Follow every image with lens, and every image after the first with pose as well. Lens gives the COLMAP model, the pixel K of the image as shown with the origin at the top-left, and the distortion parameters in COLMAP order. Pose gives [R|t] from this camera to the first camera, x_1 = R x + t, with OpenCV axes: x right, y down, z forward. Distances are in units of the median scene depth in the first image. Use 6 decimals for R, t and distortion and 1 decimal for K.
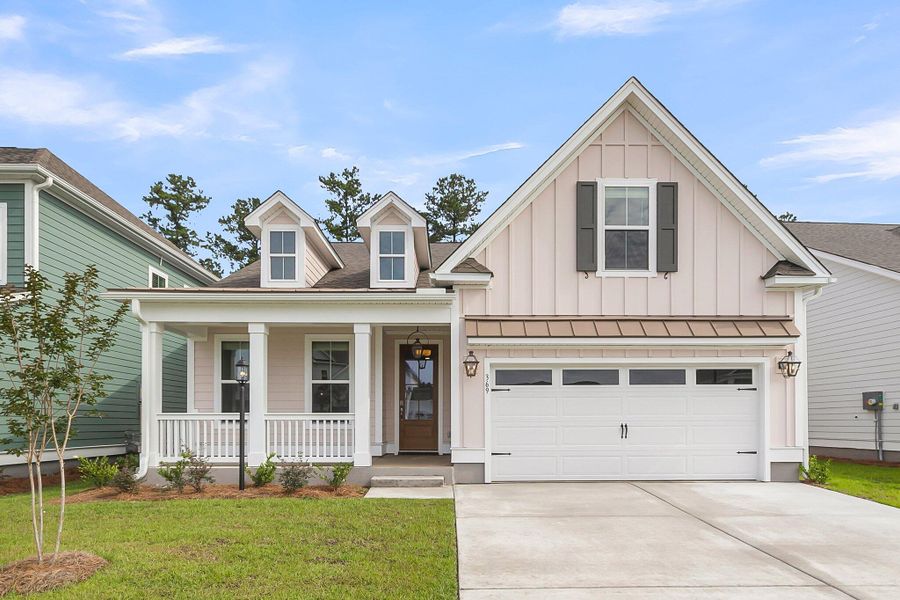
lens RADIAL K [[548.2, 0, 465.9], [0, 548.2, 414.4], [0, 0, 1]] dist [-0.009933, -0.000214]
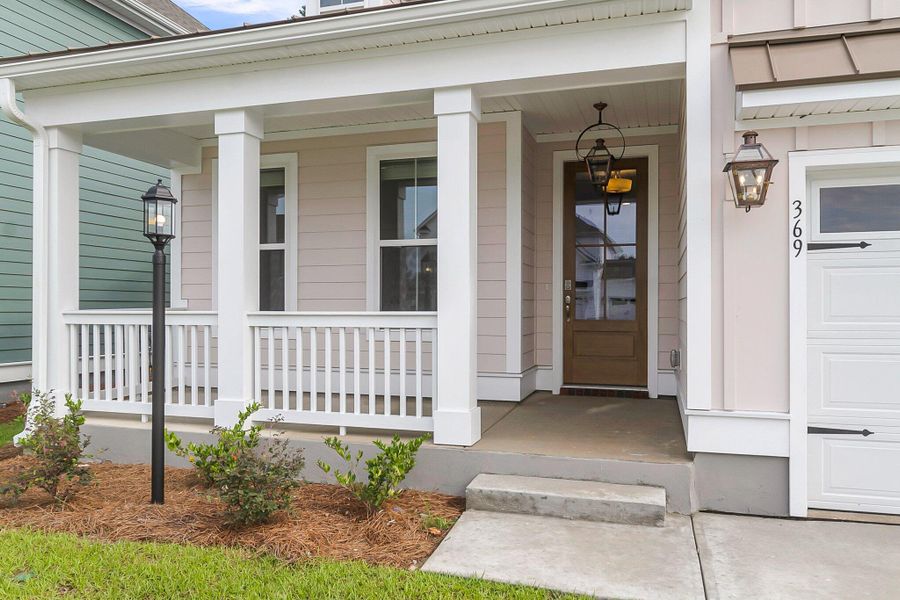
lens RADIAL K [[677.8, 0, 451.4], [0, 677.8, 305.9], [0, 0, 1]] dist [0.000994, 0.003231]
pose [[0.946918, 0.000495, -0.321475, -0.030199], [0.003210, 0.999934, 0.010996, -0.012373], [0.321460, -0.011444, 0.946854, 0.525649]]
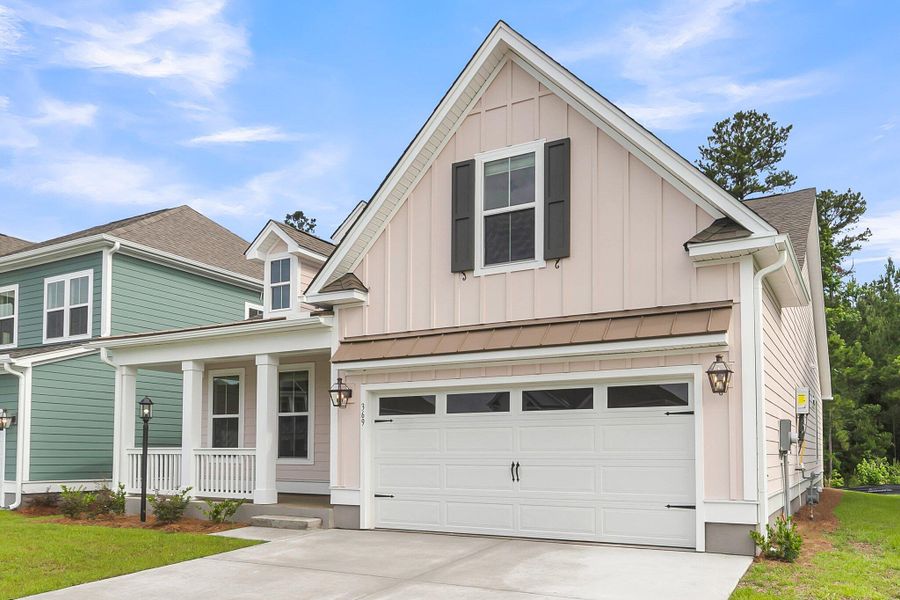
lens RADIAL K [[712.0, 0, 458.0], [0, 712.0, 417.2], [0, 0, 1]] dist [-0.013214, 0.000328]
pose [[0.862254, -0.020942, -0.506043, 0.736269], [0.002077, 0.999283, -0.037815, -0.008341], [0.506472, 0.031555, 0.861679, 0.102069]]
